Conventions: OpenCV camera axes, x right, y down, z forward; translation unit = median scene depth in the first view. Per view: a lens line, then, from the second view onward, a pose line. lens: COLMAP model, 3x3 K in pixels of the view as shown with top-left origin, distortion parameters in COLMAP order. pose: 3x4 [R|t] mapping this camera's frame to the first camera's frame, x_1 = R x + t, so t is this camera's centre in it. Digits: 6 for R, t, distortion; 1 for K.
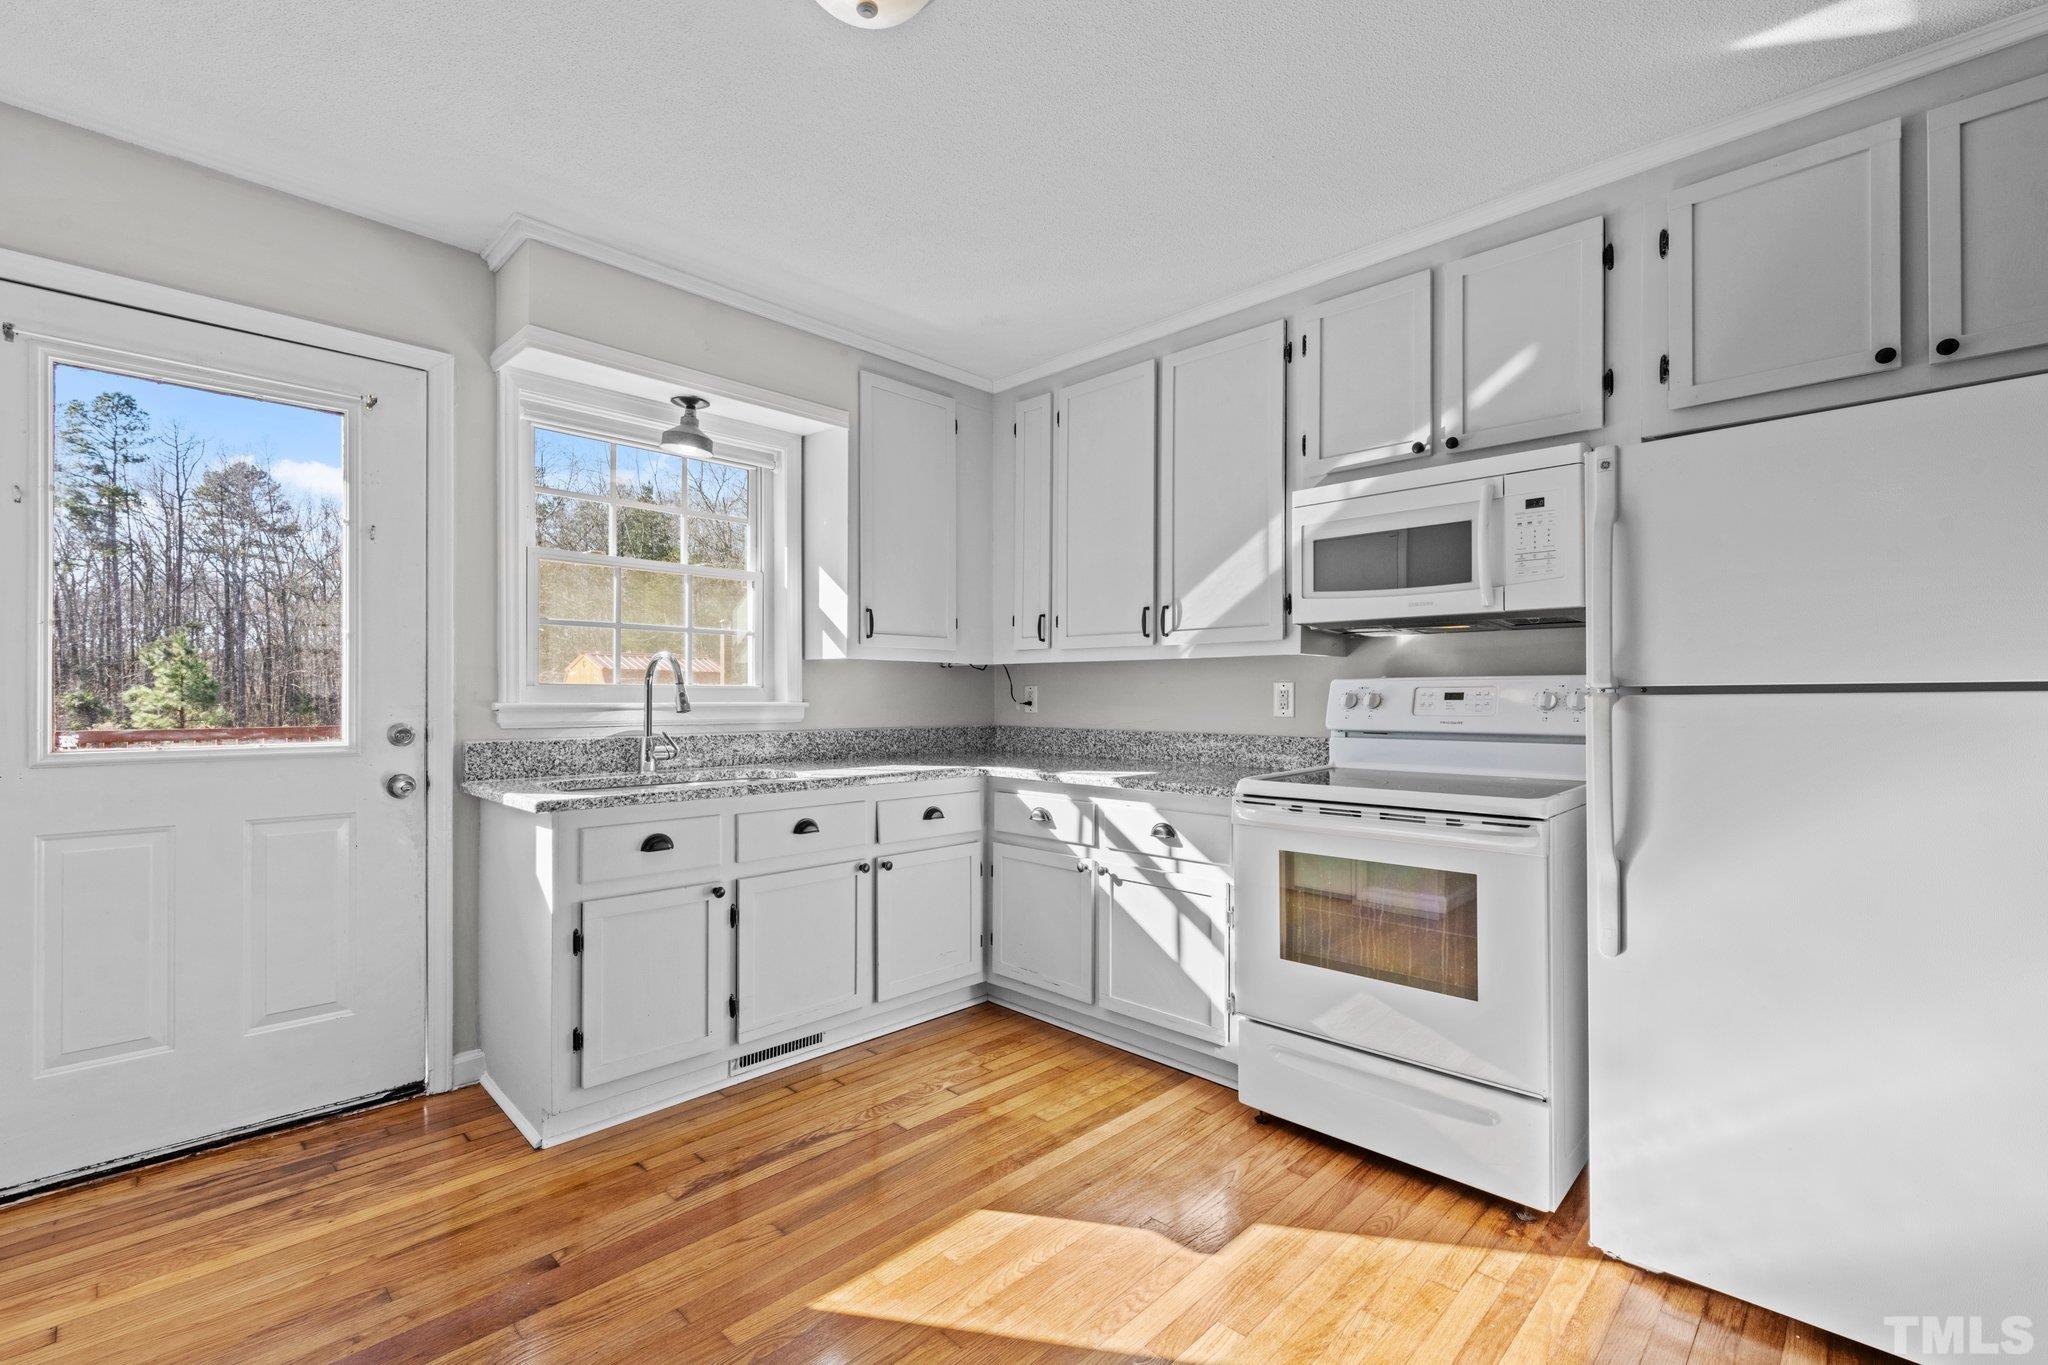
lens RADIAL K [[914.9, 0, 1025.5], [0, 914.9, 694.5], [0, 0, 1]] dist [-0.002002, 0.000280]
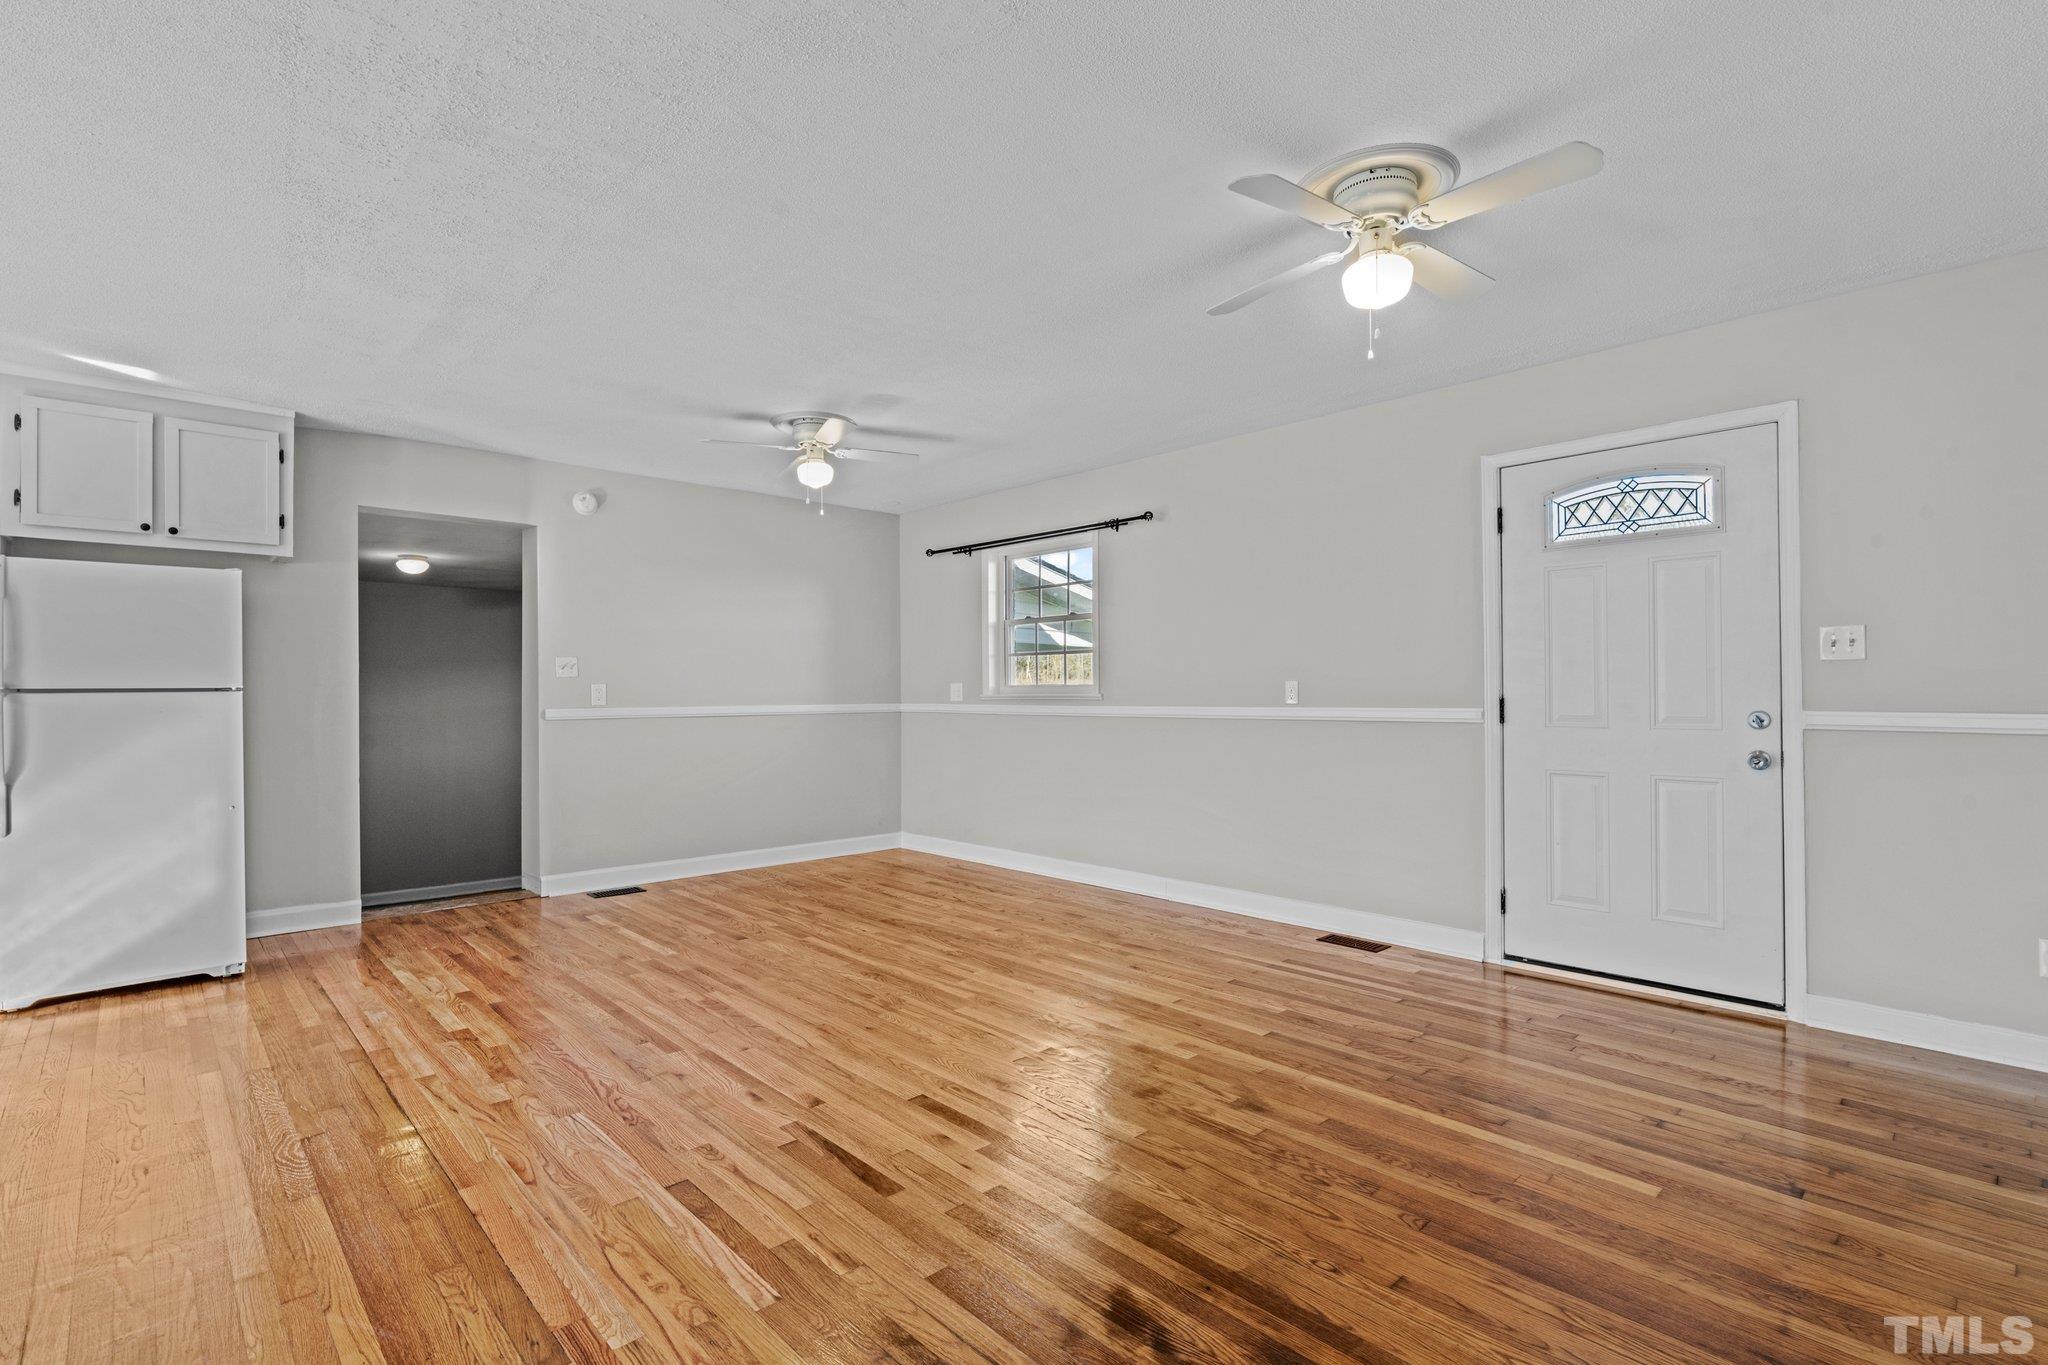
lens RADIAL K [[976.2, 0, 1004.3], [0, 976.2, 686.9], [0, 0, 1]] dist [-0.008004, -0.000457]
pose [[0.080687, 0.002605, 0.996736, -0.722586], [0.005365, 0.999981, -0.003048, 0.002740], [-0.996725, 0.005593, 0.080671, -0.738937]]
